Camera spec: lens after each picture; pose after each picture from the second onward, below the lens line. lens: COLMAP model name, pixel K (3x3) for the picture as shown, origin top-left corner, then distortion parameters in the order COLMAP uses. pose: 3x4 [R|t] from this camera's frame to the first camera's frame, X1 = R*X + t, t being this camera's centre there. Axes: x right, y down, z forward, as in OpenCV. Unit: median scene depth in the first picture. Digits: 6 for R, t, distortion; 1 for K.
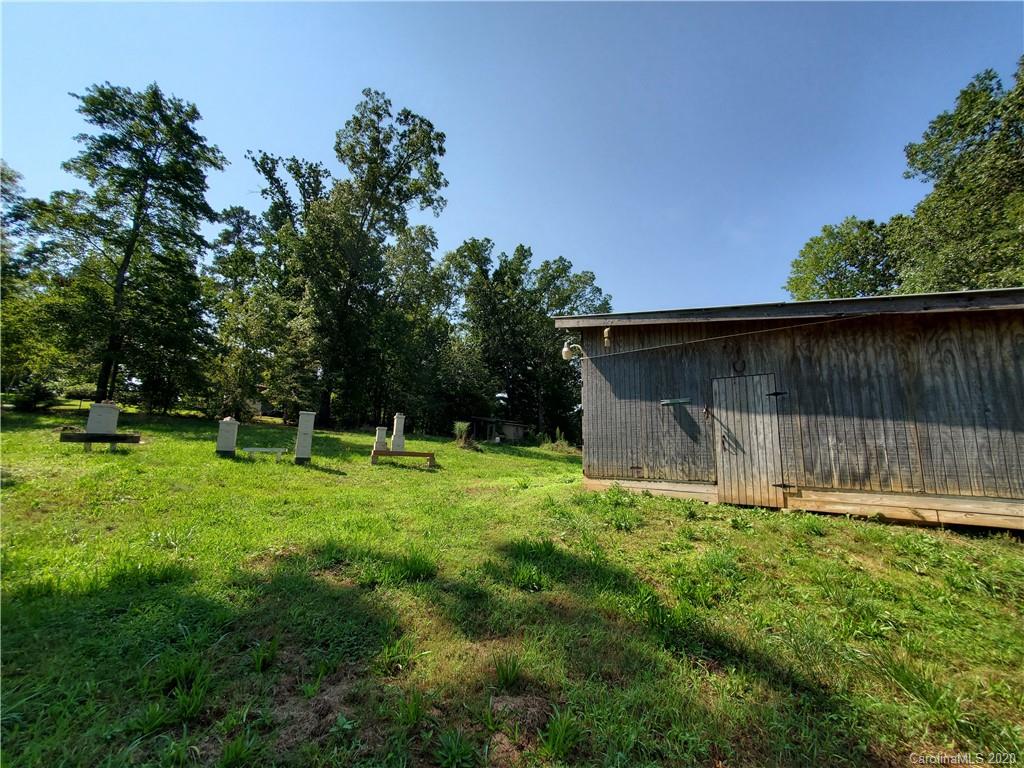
lens RADIAL K [[408.8, 0, 517.8], [0, 408.8, 379.8], [0, 0, 1]] dist [0.014917, -0.009485]
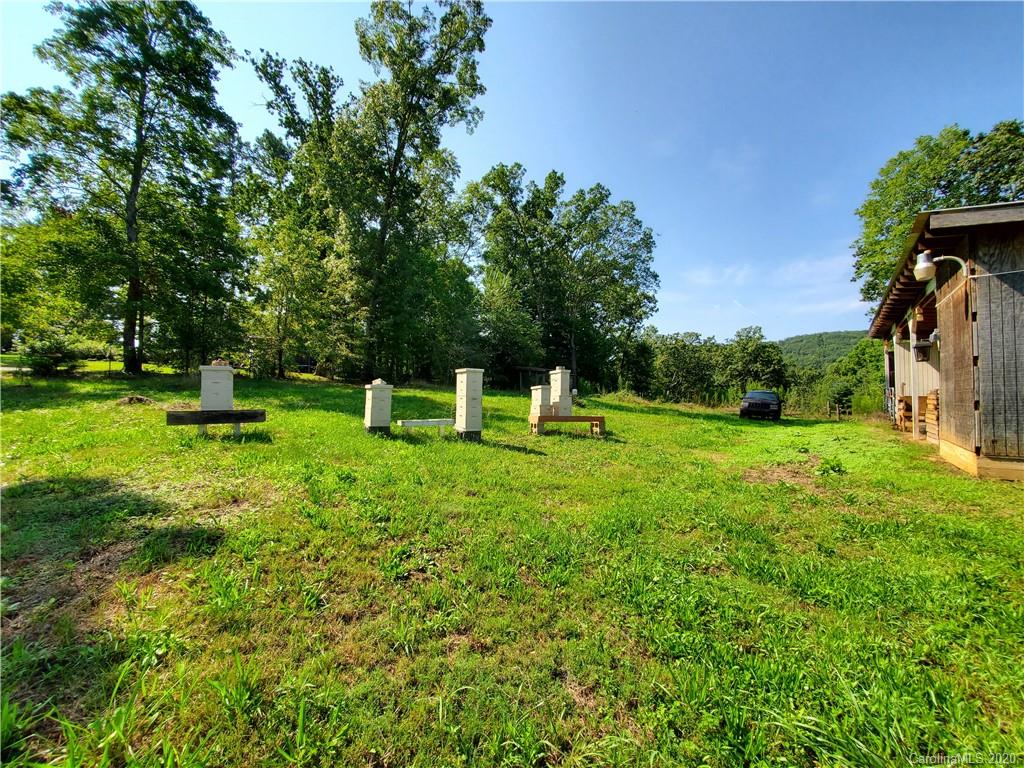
lens RADIAL K [[411.4, 0, 512.0], [0, 411.4, 384.0], [0, 0, 1]] dist [-0.001424, -0.000668]
pose [[0.999581, -0.027202, 0.009913, -0.148663], [0.025599, 0.990342, 0.136262, 0.002337], [-0.013523, -0.135952, 0.990623, 0.091042]]
